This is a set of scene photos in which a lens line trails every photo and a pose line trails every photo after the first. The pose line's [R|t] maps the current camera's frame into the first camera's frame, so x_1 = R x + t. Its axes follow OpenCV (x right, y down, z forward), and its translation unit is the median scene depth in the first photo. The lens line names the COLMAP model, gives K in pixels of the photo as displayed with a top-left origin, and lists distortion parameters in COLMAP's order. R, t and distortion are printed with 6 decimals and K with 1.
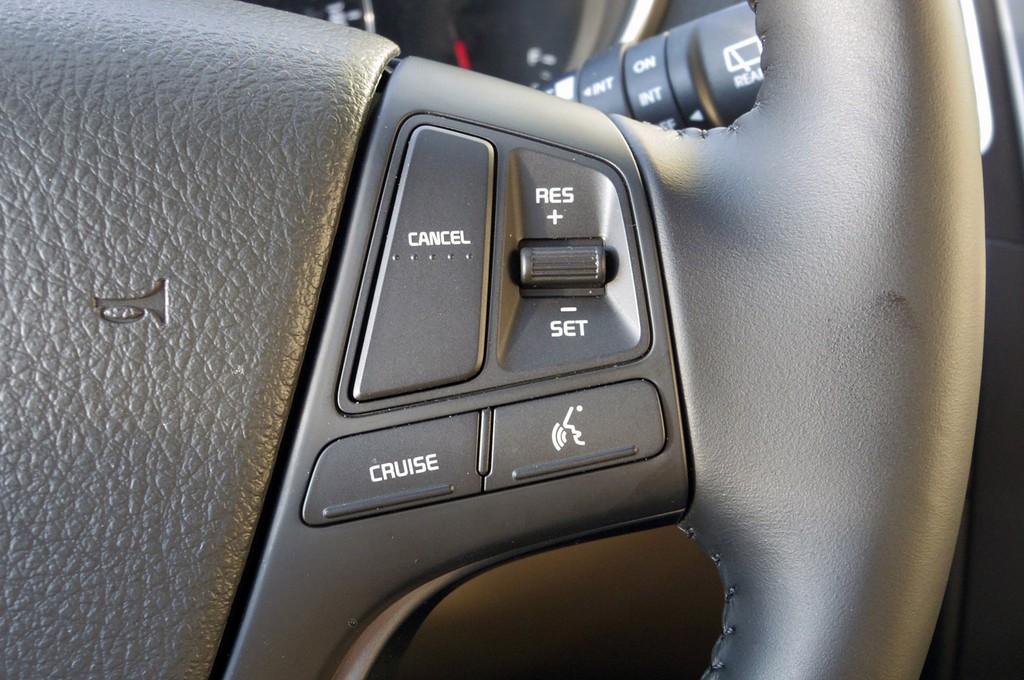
lens RADIAL K [[1220.5, 0, 508.9], [0, 1220.5, 340.9], [0, 0, 1]] dist [0.026312, 0.000000]
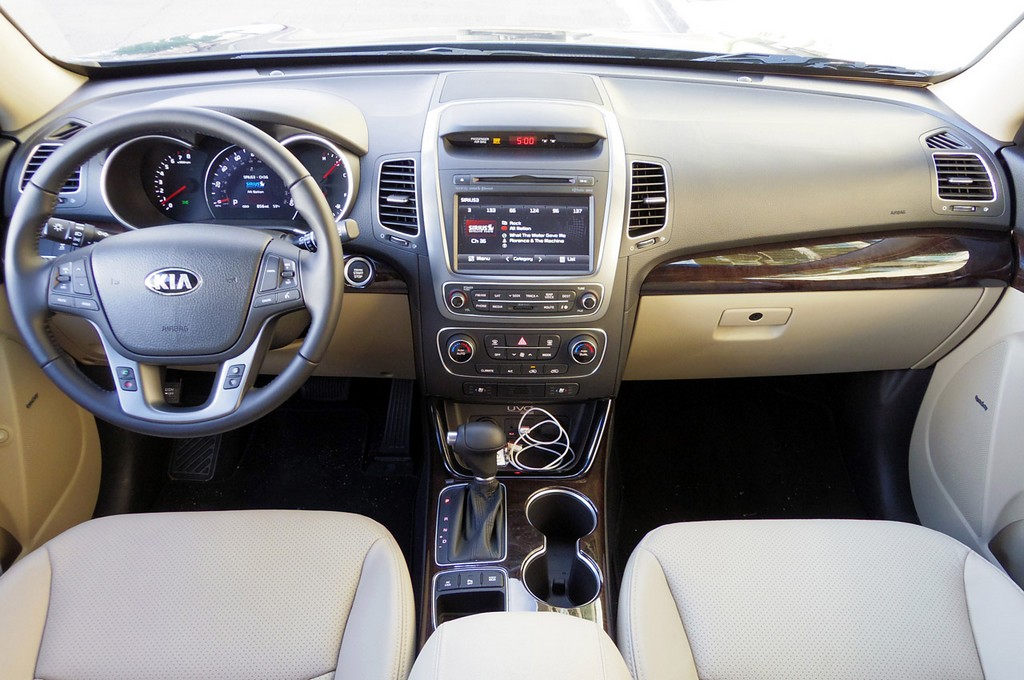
lens RADIAL K [[836.9, 0, 514.3], [0, 836.9, 310.2], [0, 0, 1]] dist [-0.039708, 0.076385]
pose [[0.999998, 0.000014, -0.002054, 1.476120], [0.000166, 0.996138, 0.087800, -0.295972], [0.002048, -0.087801, 0.996136, -4.225099]]
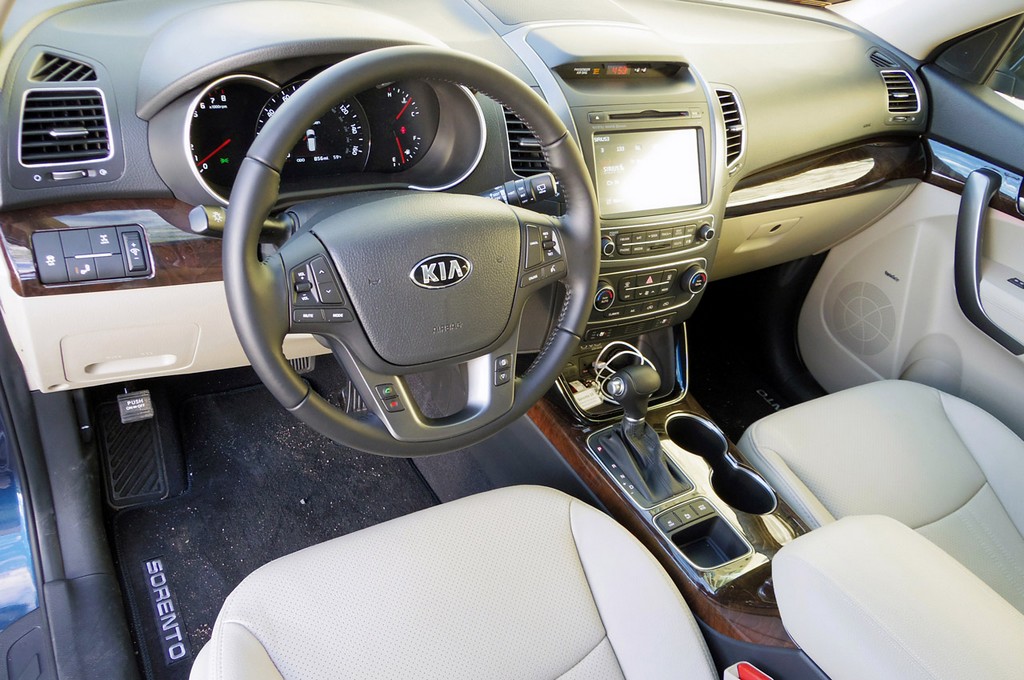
lens RADIAL K [[836.9, 0, 514.7], [0, 836.9, 364.0], [0, 0, 1]] dist [-0.039708, 0.076385]
pose [[0.863255, -0.188522, 0.468241, -2.401064], [0.053586, 0.956622, 0.286363, -0.762868], [-0.501915, -0.222113, 0.835911, -2.901647]]
